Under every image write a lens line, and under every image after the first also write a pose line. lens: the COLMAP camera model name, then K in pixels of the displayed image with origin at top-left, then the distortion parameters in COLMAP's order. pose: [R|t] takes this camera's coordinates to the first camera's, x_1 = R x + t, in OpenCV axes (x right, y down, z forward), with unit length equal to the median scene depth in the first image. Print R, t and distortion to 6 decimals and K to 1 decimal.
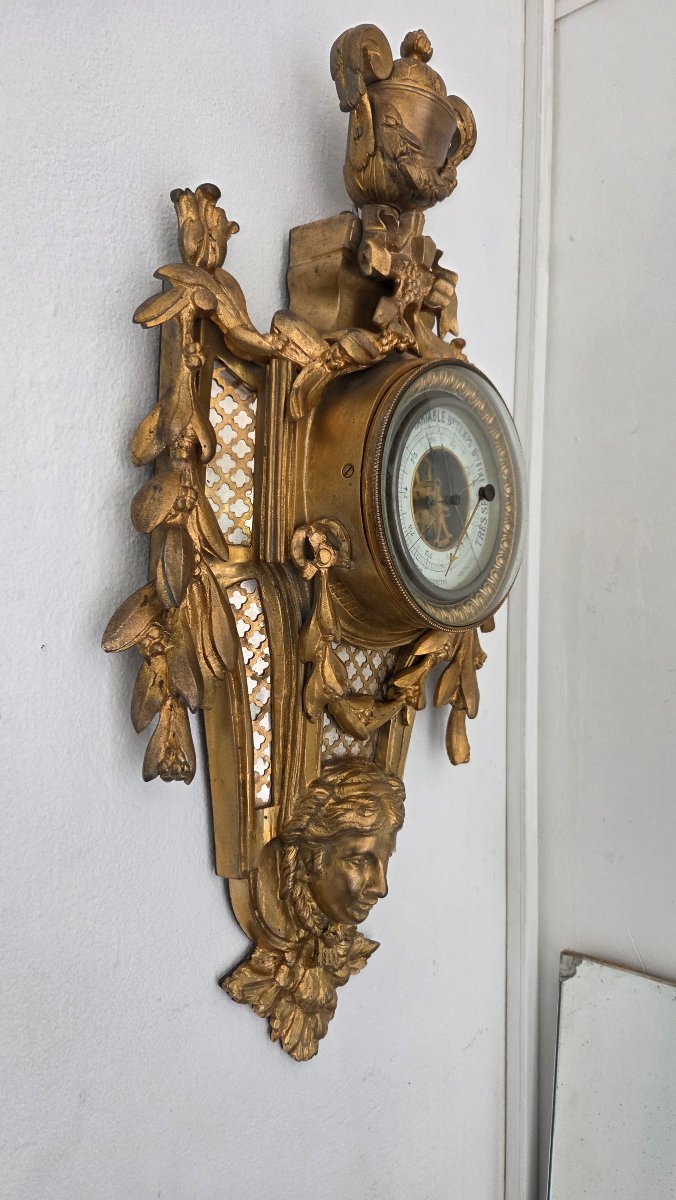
lens RADIAL K [[860.6, 0, 356.4], [0, 860.6, 599.3], [0, 0, 1]] dist [0.024410, -0.036962]
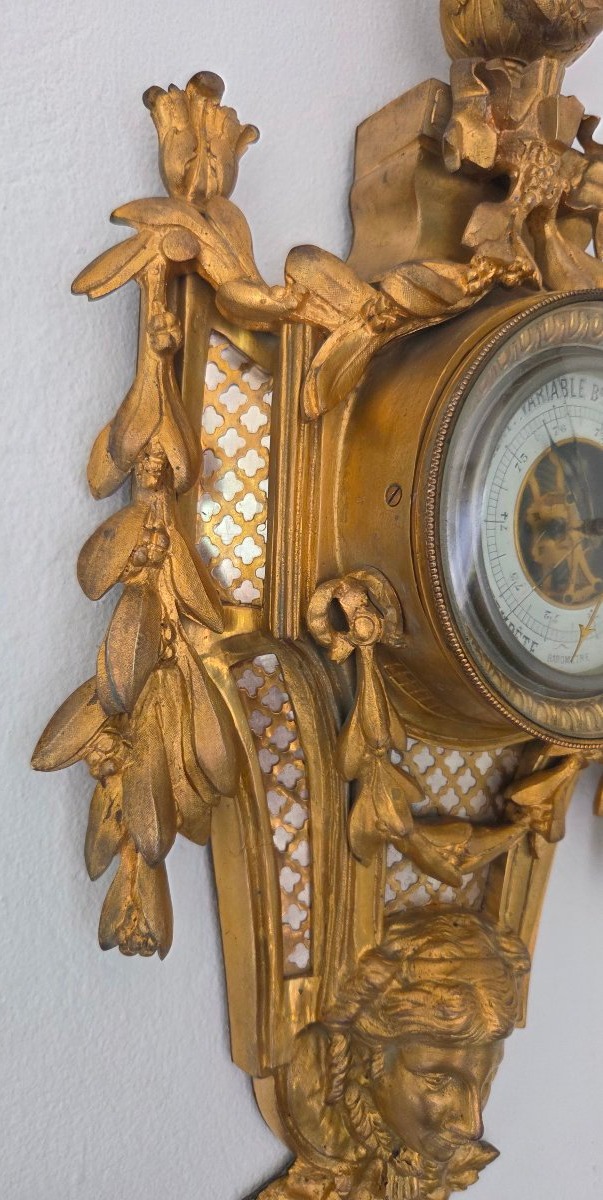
lens RADIAL K [[867.1, 0, 259.2], [0, 867.1, 592.2], [0, 0, 1]] dist [0.018281, -0.032297]
pose [[0.930404, 0.008303, -0.366441, 0.124402], [0.006117, 0.999252, 0.038173, -0.100641], [0.366484, -0.037757, 0.929658, 0.371909]]
